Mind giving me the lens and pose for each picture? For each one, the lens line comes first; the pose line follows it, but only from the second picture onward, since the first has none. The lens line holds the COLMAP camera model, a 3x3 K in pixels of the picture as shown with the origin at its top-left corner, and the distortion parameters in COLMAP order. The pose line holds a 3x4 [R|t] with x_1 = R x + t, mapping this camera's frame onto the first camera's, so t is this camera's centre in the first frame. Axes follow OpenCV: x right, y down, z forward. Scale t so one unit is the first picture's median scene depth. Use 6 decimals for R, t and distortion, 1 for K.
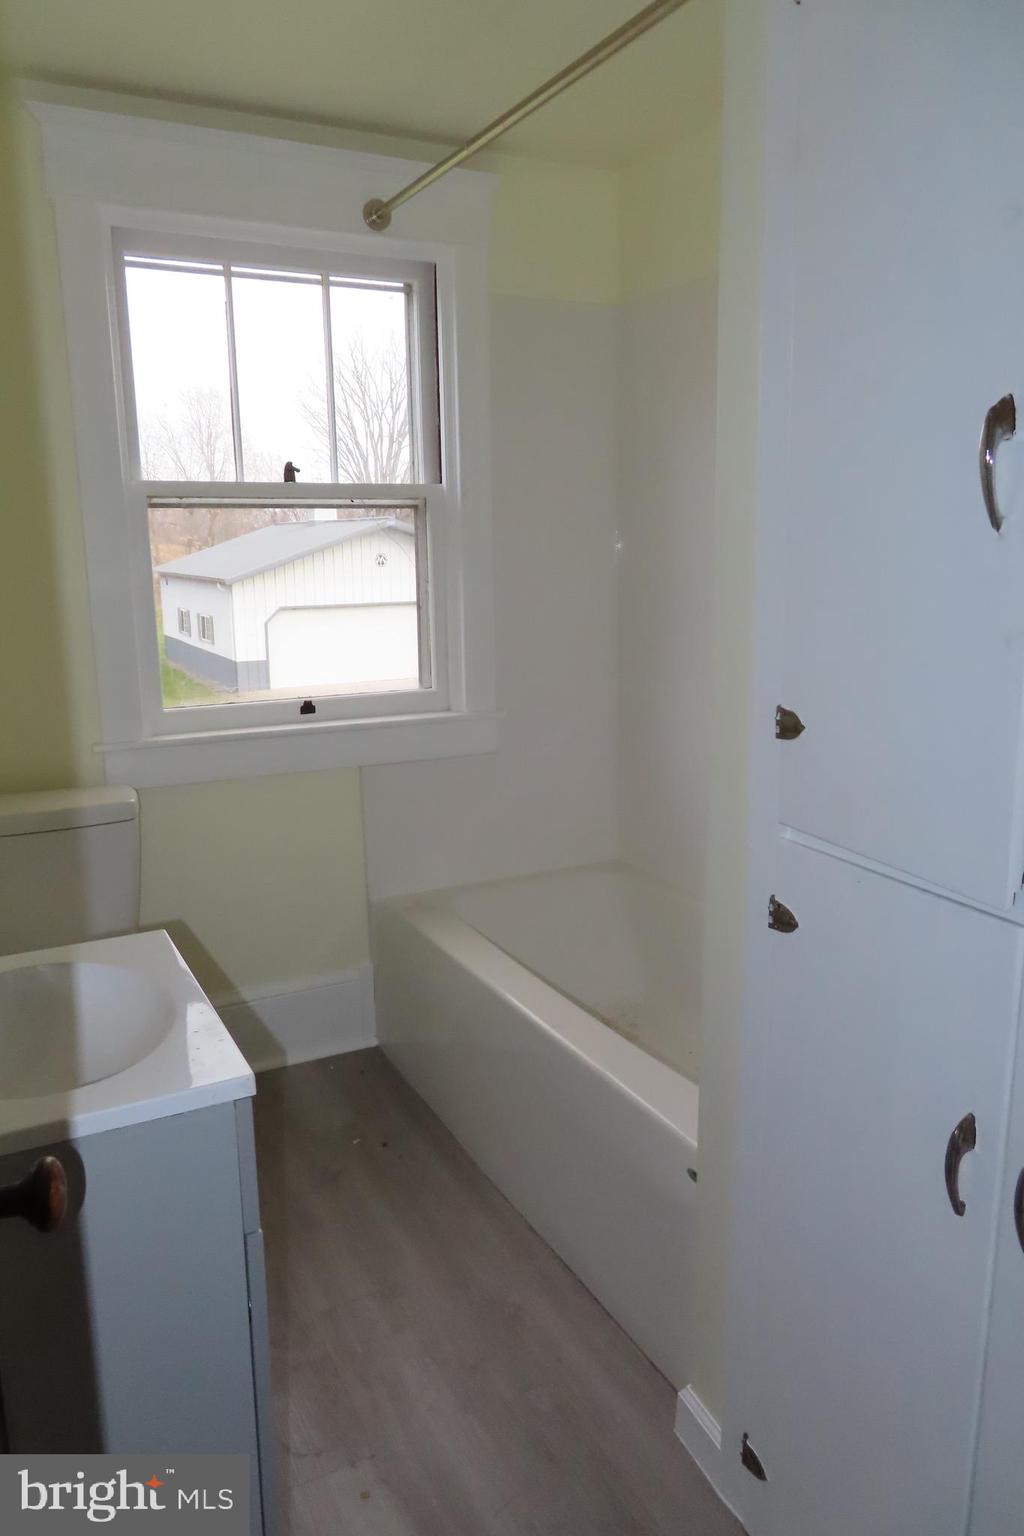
lens RADIAL K [[1111.3, 0, 512.0], [0, 1111.3, 768.0], [0, 0, 1]] dist [-0.005723, -0.000662]
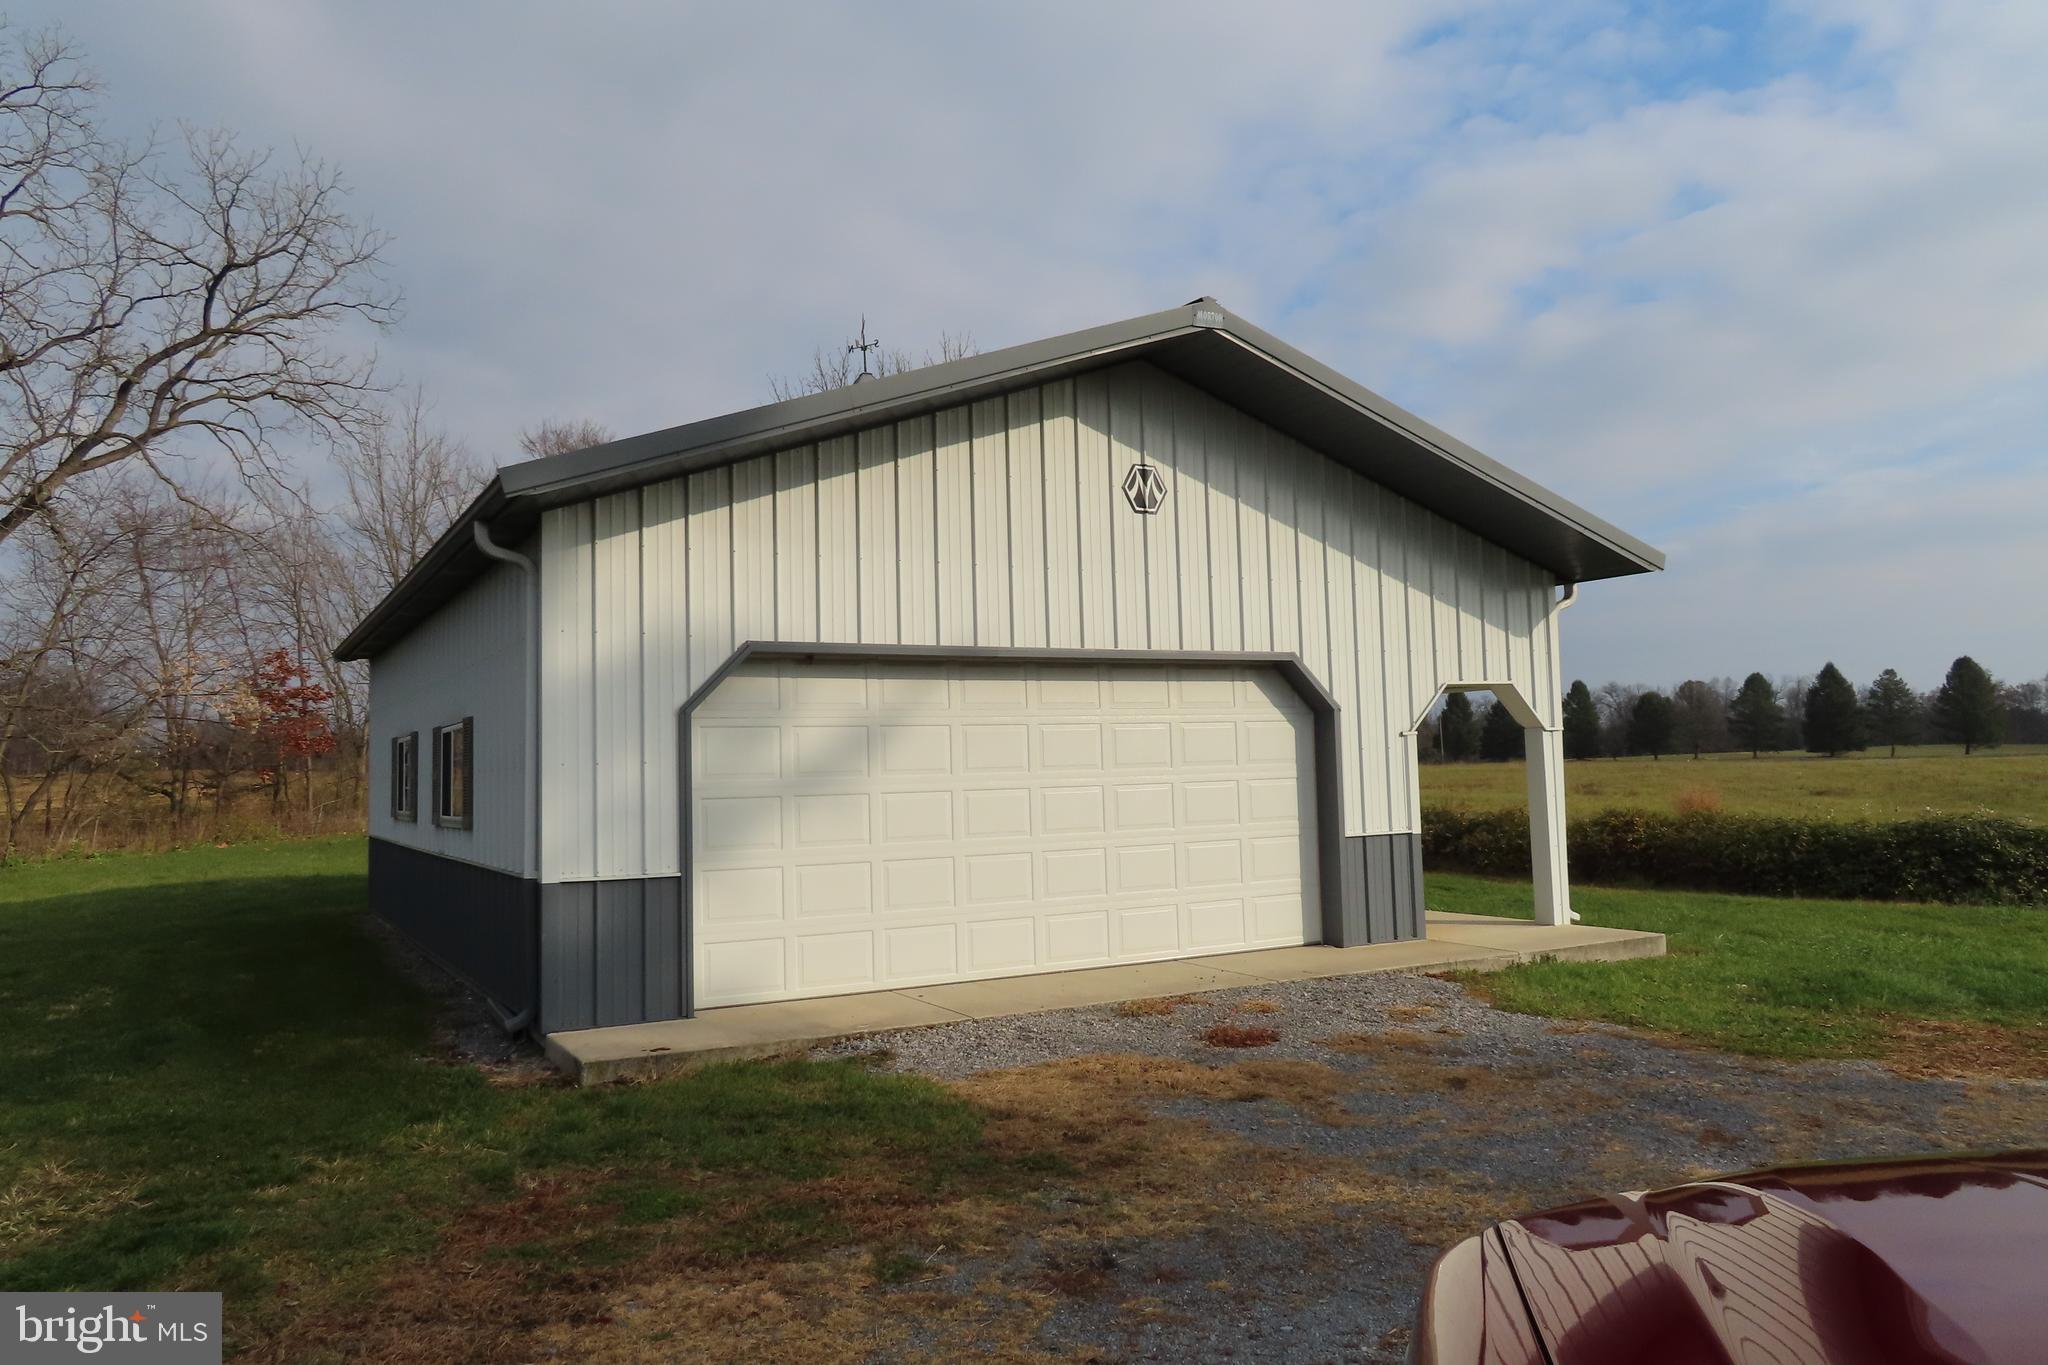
lens RADIAL K [[1481.8, 0, 1024.0], [0, 1481.8, 682.5], [0, 0, 1]] dist [-0.005723, -0.000662]
pose [[0.999804, -0.019686, 0.001901, -0.151703], [0.019432, 0.959880, -0.279736, -0.050141], [0.003683, 0.279718, 0.960075, 0.703616]]
